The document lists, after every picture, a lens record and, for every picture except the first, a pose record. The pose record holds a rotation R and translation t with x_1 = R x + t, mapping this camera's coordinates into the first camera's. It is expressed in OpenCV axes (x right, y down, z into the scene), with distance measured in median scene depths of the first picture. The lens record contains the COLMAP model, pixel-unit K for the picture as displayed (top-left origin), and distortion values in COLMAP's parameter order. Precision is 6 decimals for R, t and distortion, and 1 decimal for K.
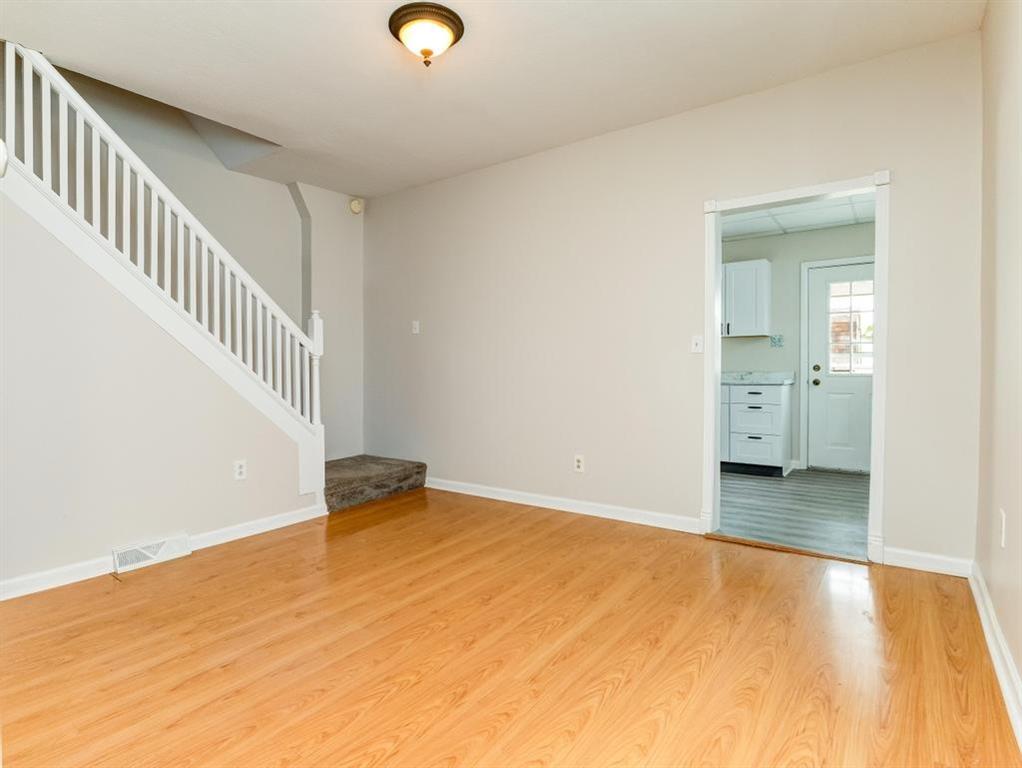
lens RADIAL K [[559.8, 0, 512.0], [0, 559.8, 379.0], [0, 0, 1]] dist [-0.008951, -0.001348]
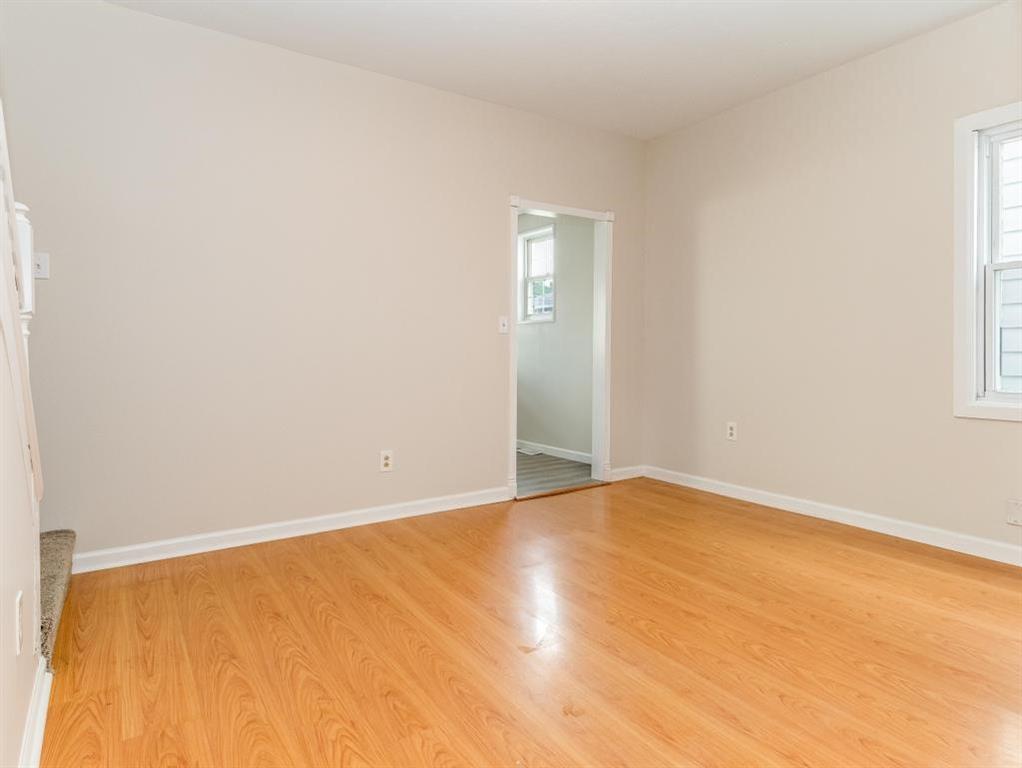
lens RADIAL K [[575.4, 0, 521.7], [0, 575.4, 387.1], [0, 0, 1]] dist [0.018019, 0.000200]
pose [[0.355426, -0.052538, 0.933227, -1.114250], [0.017138, 0.998618, 0.049693, -0.014899], [-0.934547, -0.001668, 0.355835, 0.856290]]
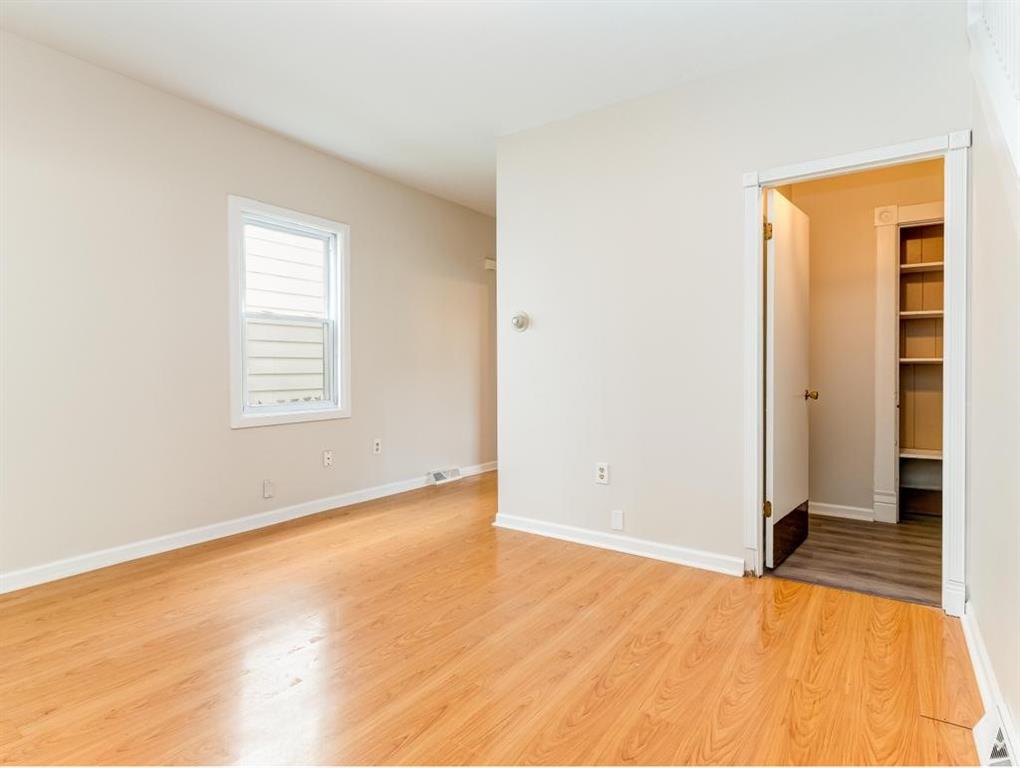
lens RADIAL K [[574.3, 0, 520.8], [0, 574.3, 379.5], [0, 0, 1]] dist [0.018019, 0.000200]
pose [[-0.999712, 0.008690, -0.022366, -0.312714], [0.007957, 0.999435, 0.032659, -0.034157], [0.022637, 0.032471, -0.999216, 1.994810]]
